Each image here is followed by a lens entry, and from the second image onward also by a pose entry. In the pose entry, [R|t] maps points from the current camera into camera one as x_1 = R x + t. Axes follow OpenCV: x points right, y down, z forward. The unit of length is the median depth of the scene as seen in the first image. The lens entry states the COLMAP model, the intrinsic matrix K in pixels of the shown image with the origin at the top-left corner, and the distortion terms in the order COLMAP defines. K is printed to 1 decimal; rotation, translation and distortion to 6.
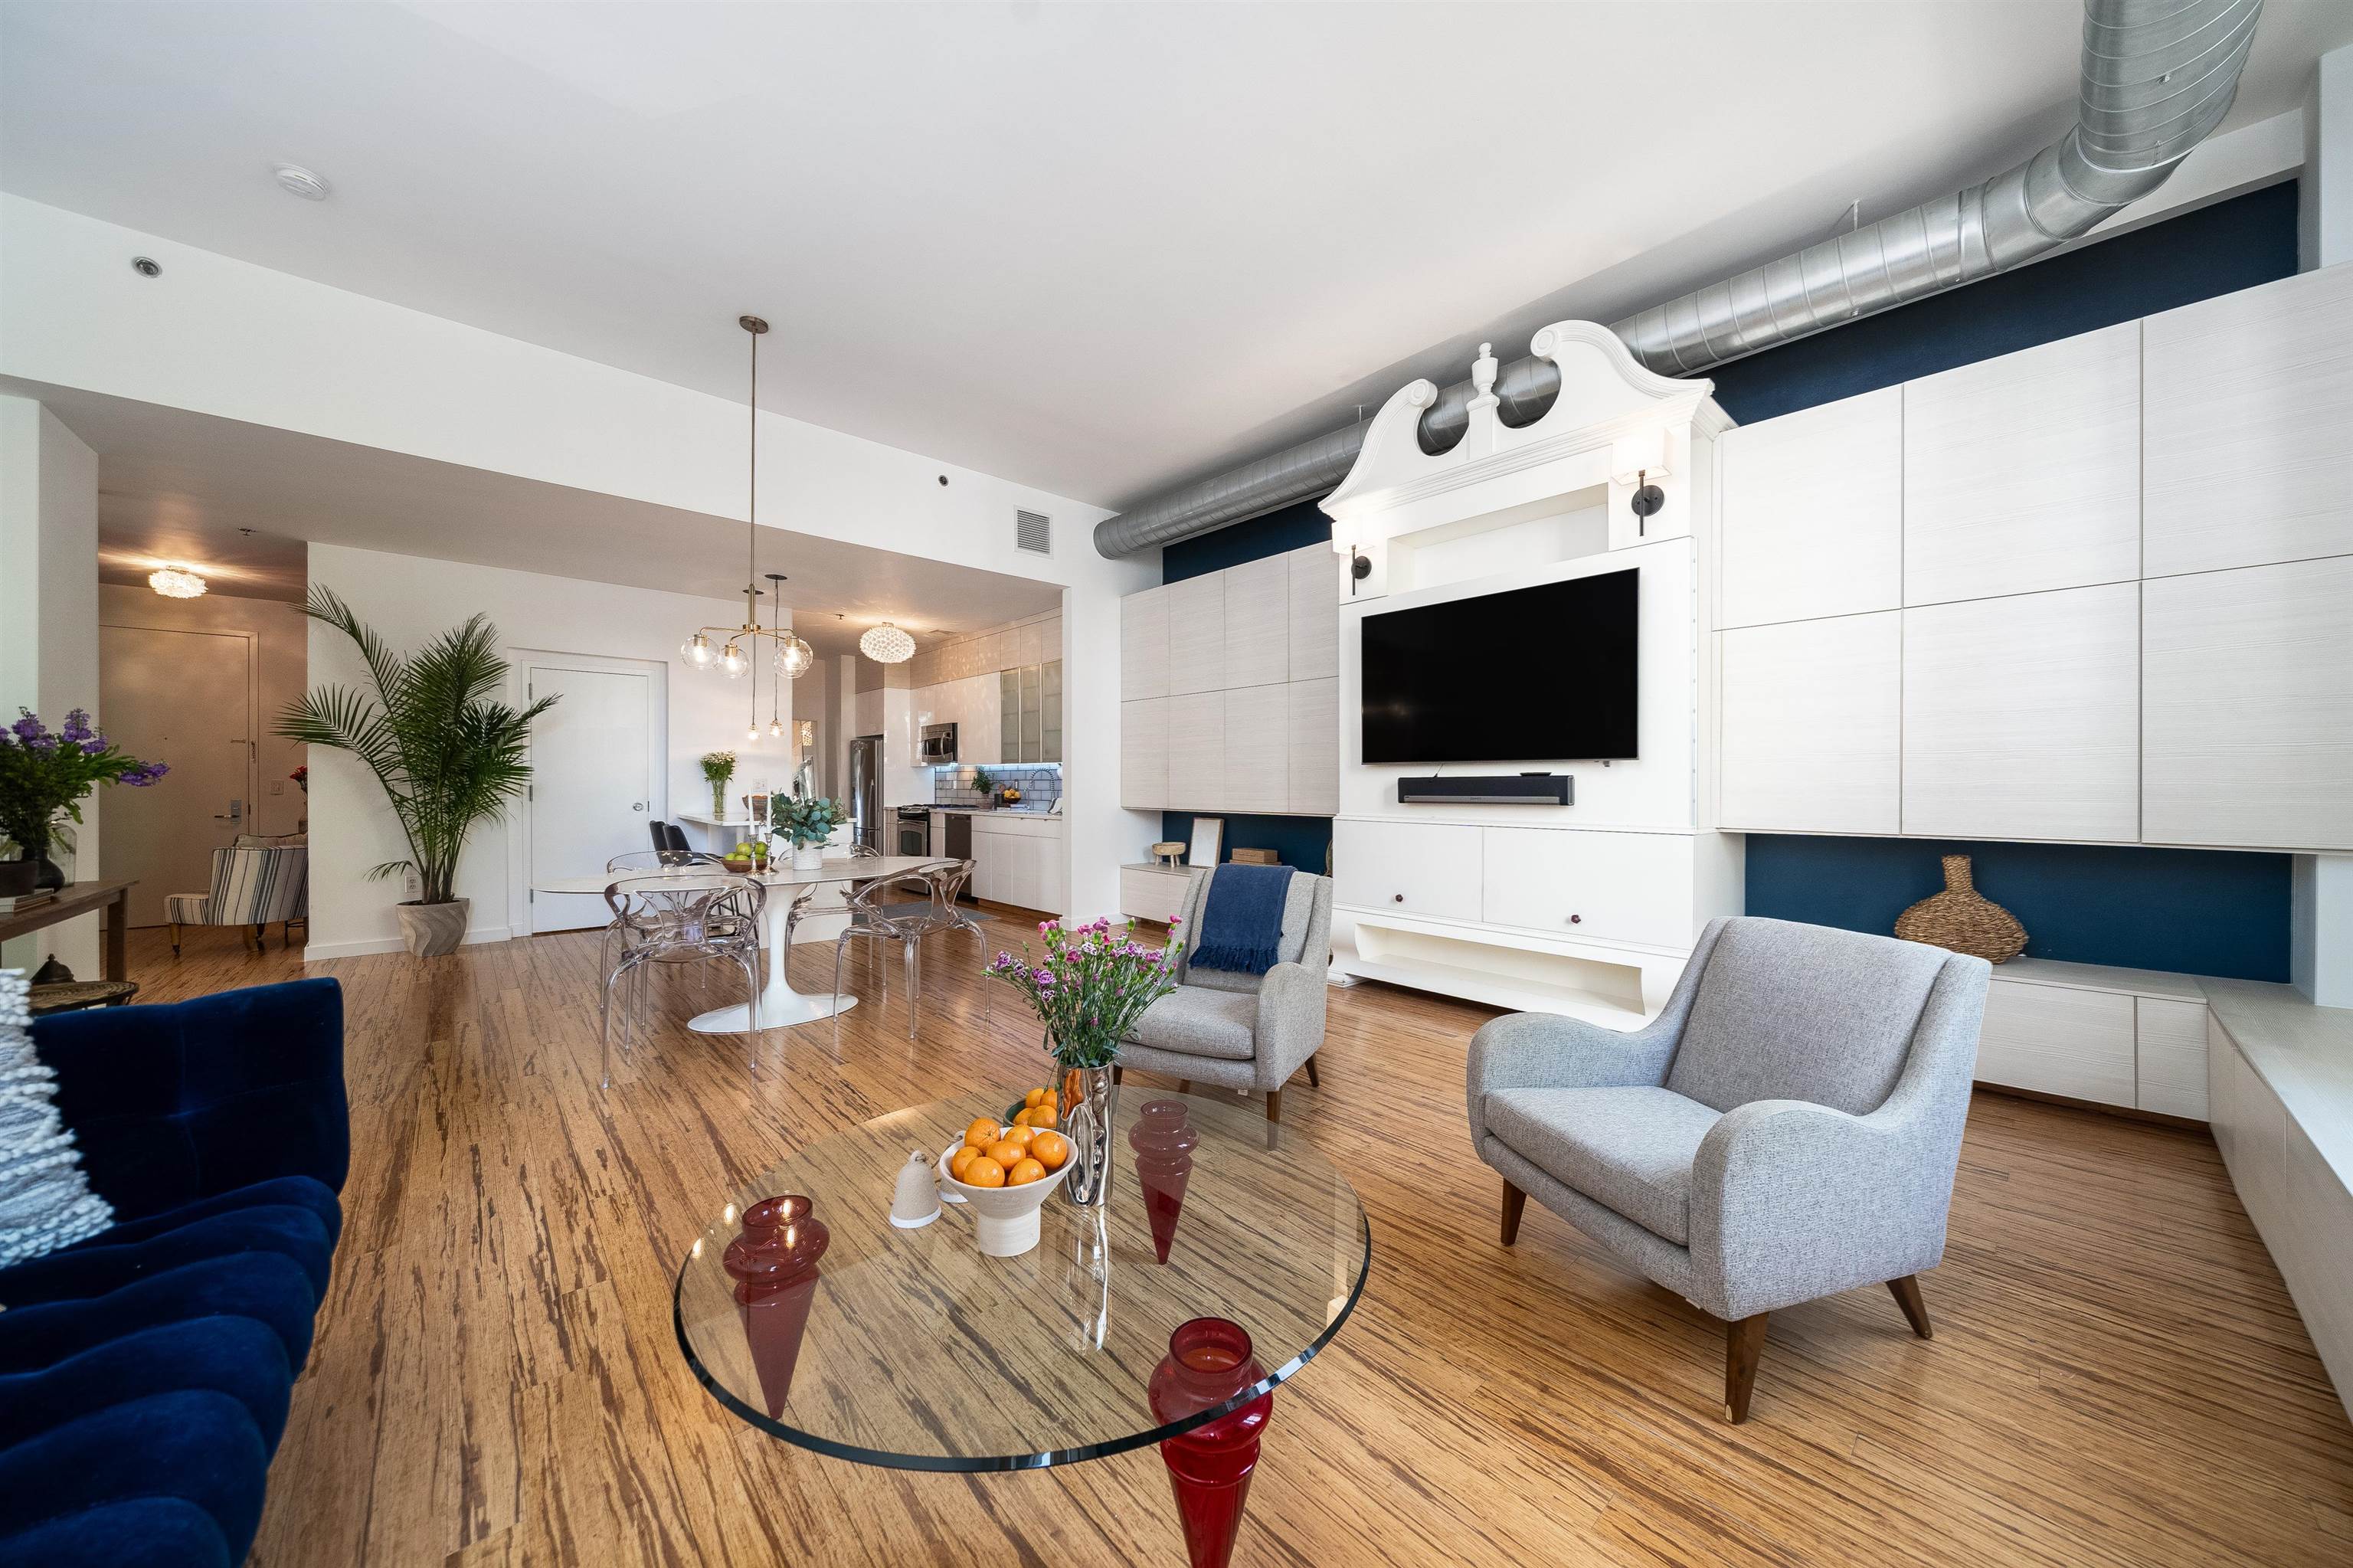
lens RADIAL K [[809.5, 0, 1169.0], [0, 809.5, 789.1], [0, 0, 1]] dist [-0.007745, -0.000010]
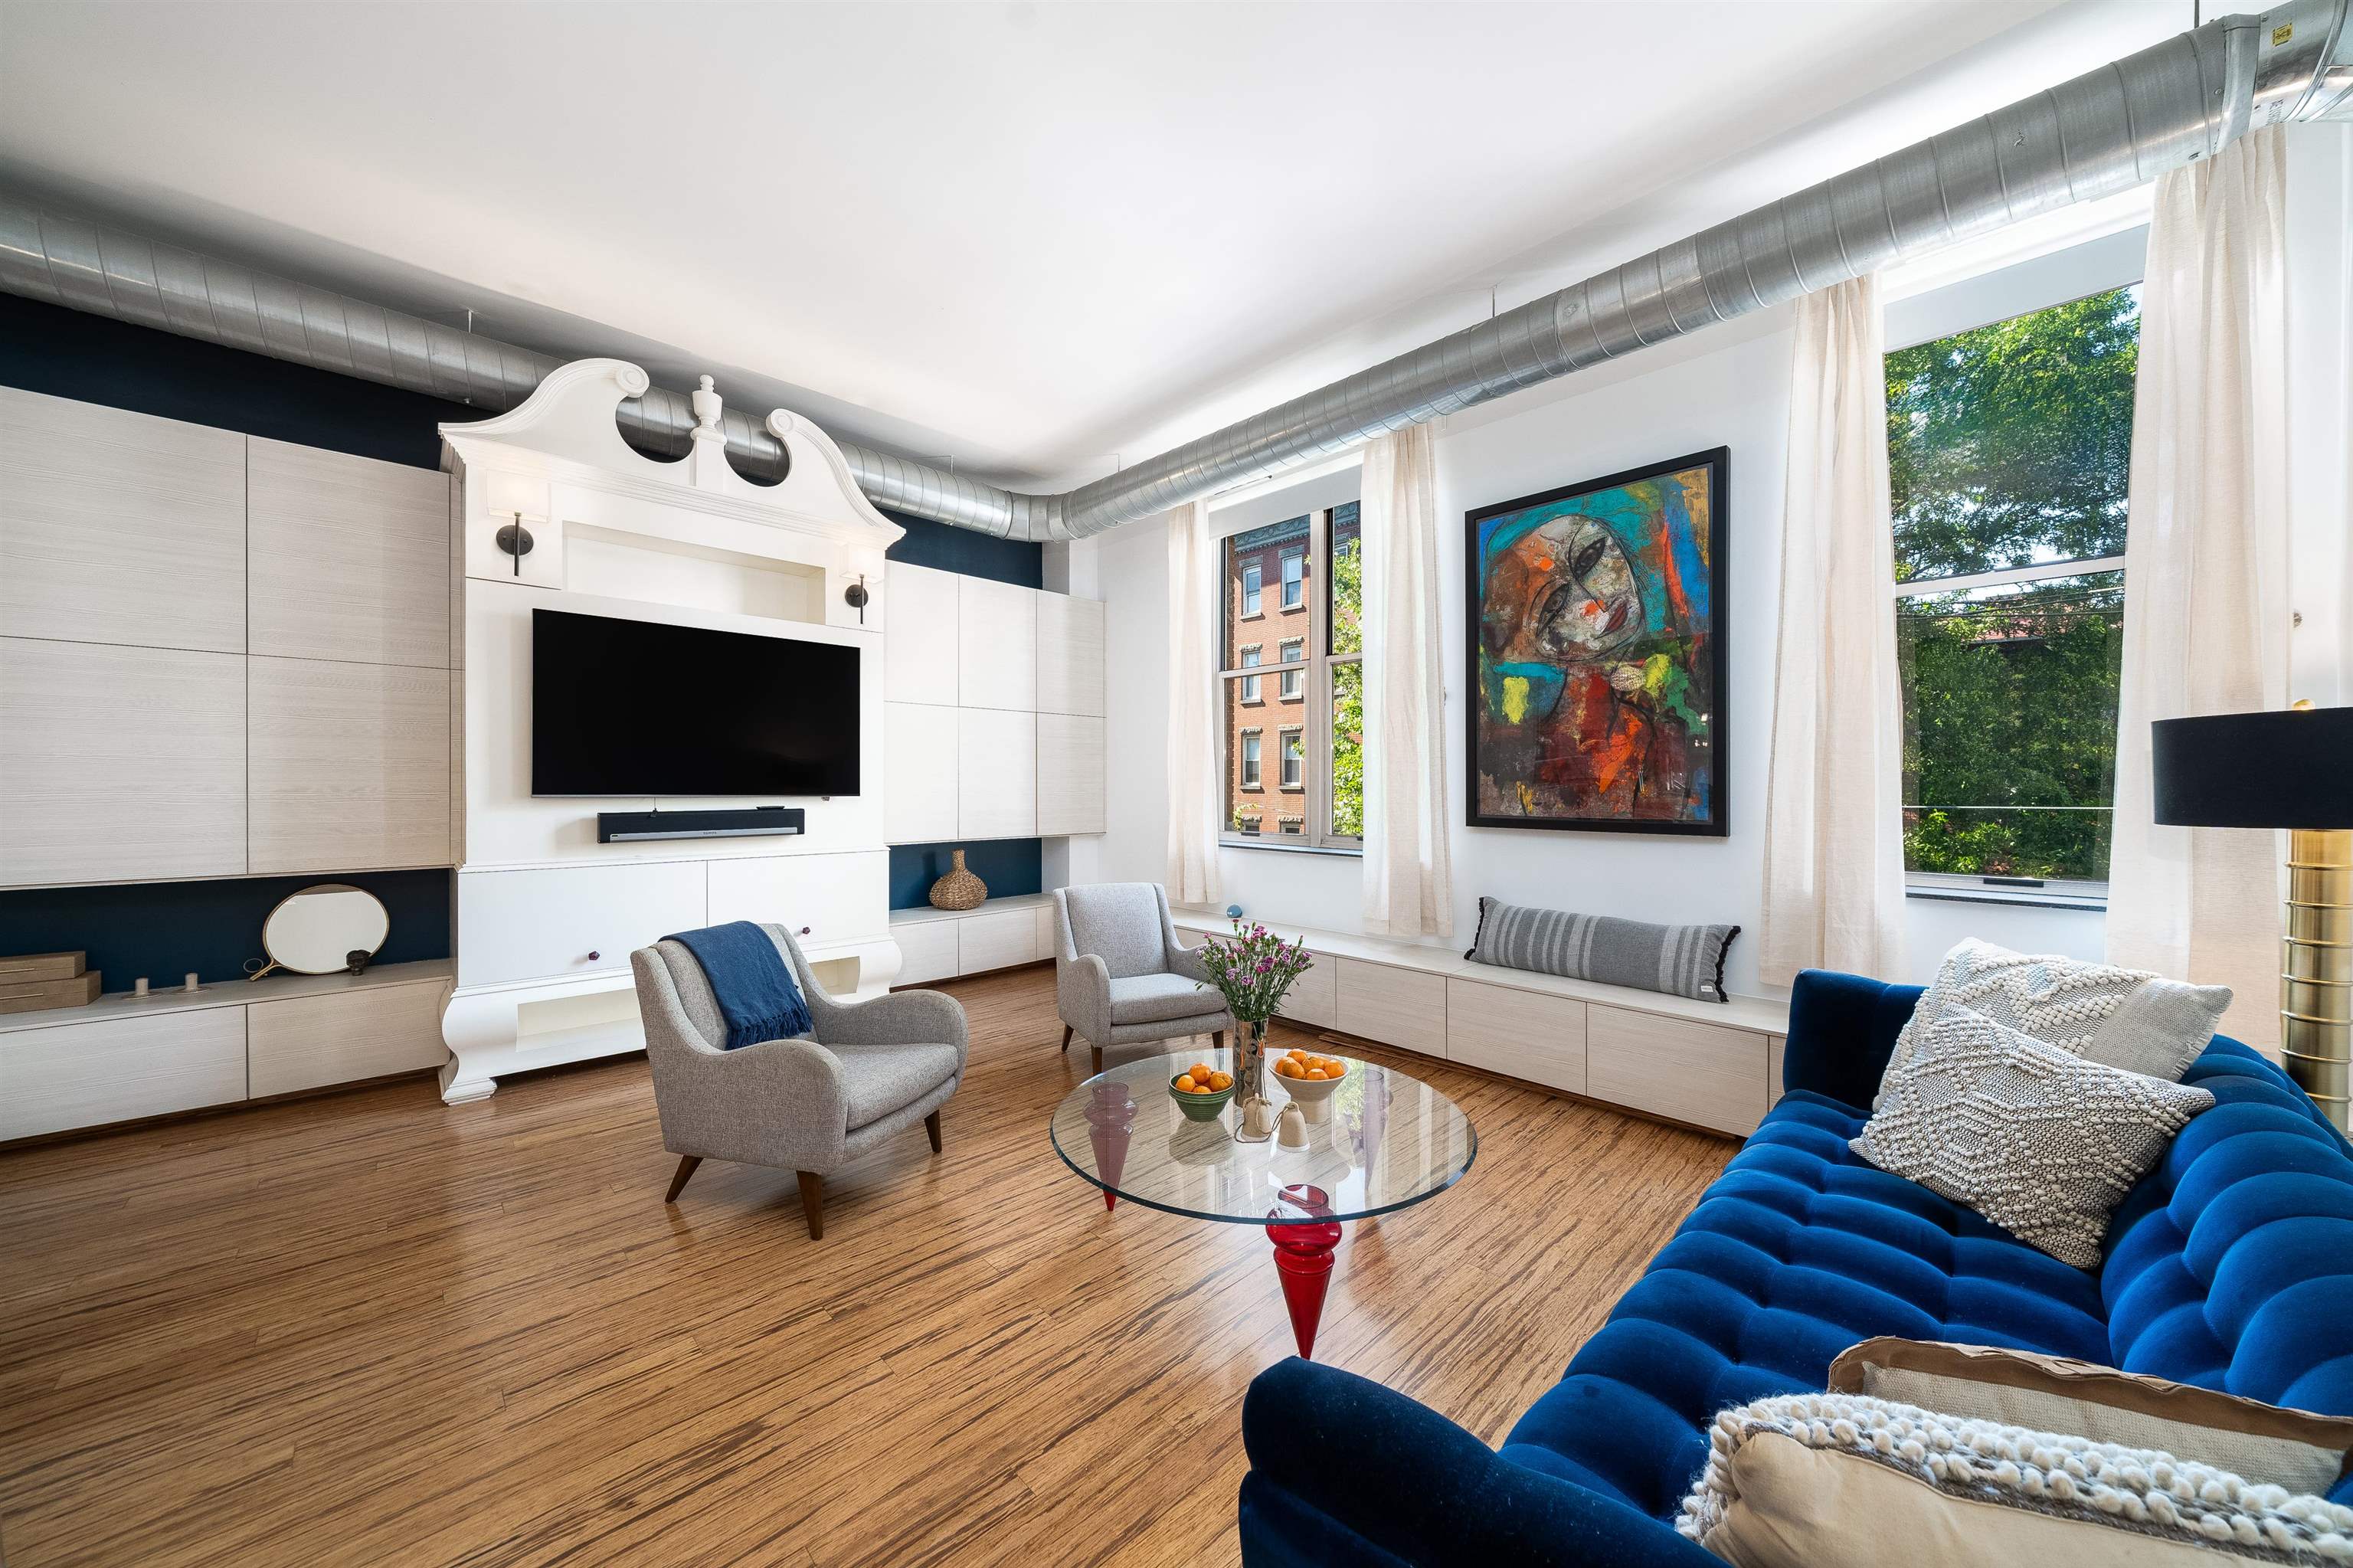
lens RADIAL K [[820.6, 0, 1187.0], [0, 820.6, 787.8], [0, 0, 1]] dist [-0.004986, 0.000212]
pose [[-0.040835, -0.005956, 0.999148, -0.466778], [0.005206, 0.999967, 0.006173, -0.033640], [-0.999152, 0.005454, -0.040803, 0.325832]]
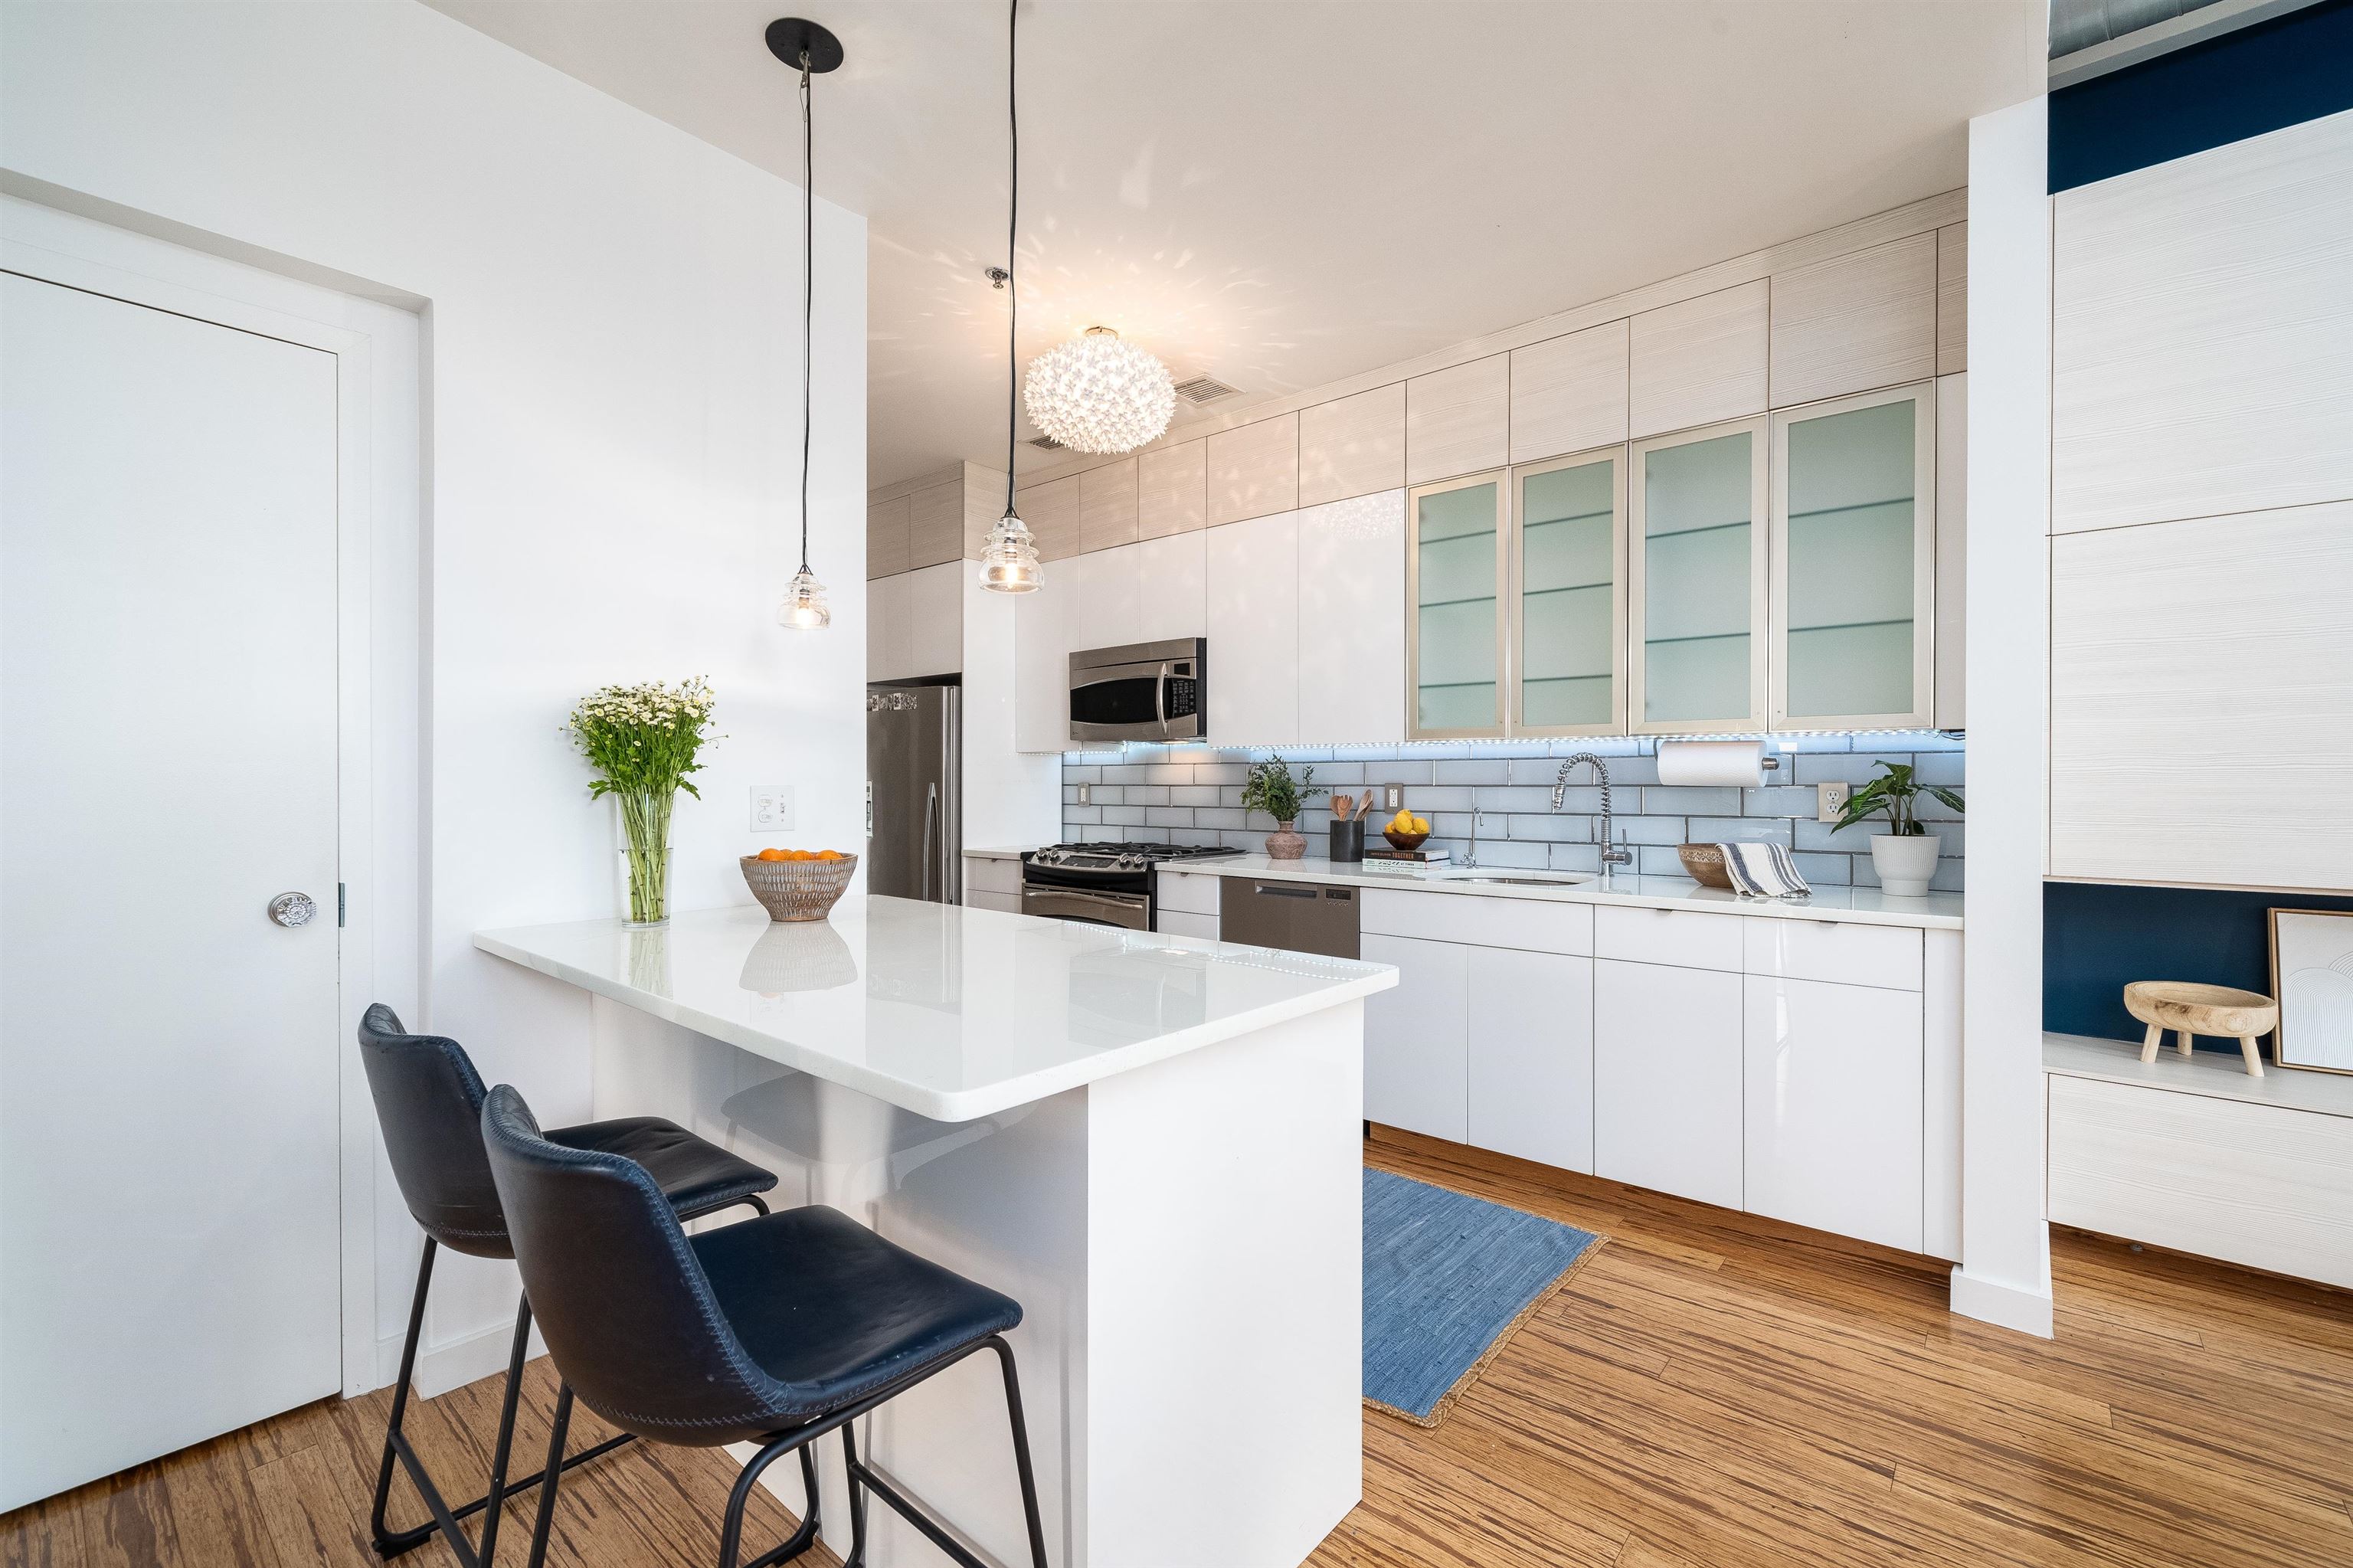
lens RADIAL K [[1014.8, 0, 1186.4], [0, 1014.8, 782.4], [0, 0, 1]] dist [-0.000755, 0.000225]
pose [[0.989563, -0.001738, 0.144089, -0.535606], [0.002793, 0.999971, -0.007124, -0.014434], [-0.144072, 0.007453, 0.989539, 0.811075]]
